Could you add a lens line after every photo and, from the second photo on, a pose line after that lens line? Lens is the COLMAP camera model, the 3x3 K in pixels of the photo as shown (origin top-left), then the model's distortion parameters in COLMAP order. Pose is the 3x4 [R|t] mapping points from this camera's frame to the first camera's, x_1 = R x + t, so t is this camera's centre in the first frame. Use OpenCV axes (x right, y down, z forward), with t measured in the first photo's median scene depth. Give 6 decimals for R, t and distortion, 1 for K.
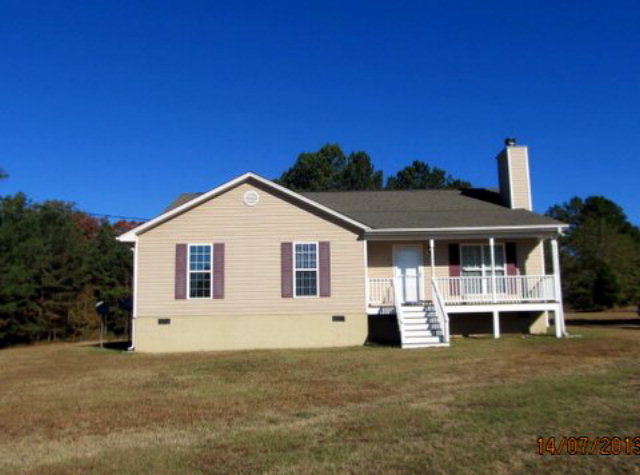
lens RADIAL K [[558.5, 0, 320.0], [0, 558.5, 237.5], [0, 0, 1]] dist [-0.150528, -0.002479]
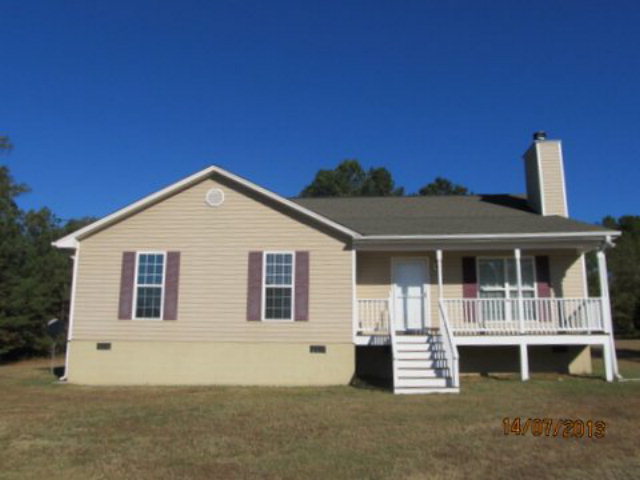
lens RADIAL K [[512.4, 0, 319.5], [0, 512.4, 228.7], [0, 0, 1]] dist [-0.105511, 0.006489]
pose [[0.997143, 0.007951, -0.075113, 0.087311], [-0.012539, 0.998070, -0.060818, 0.019488], [0.074484, 0.061586, 0.995319, 0.271253]]
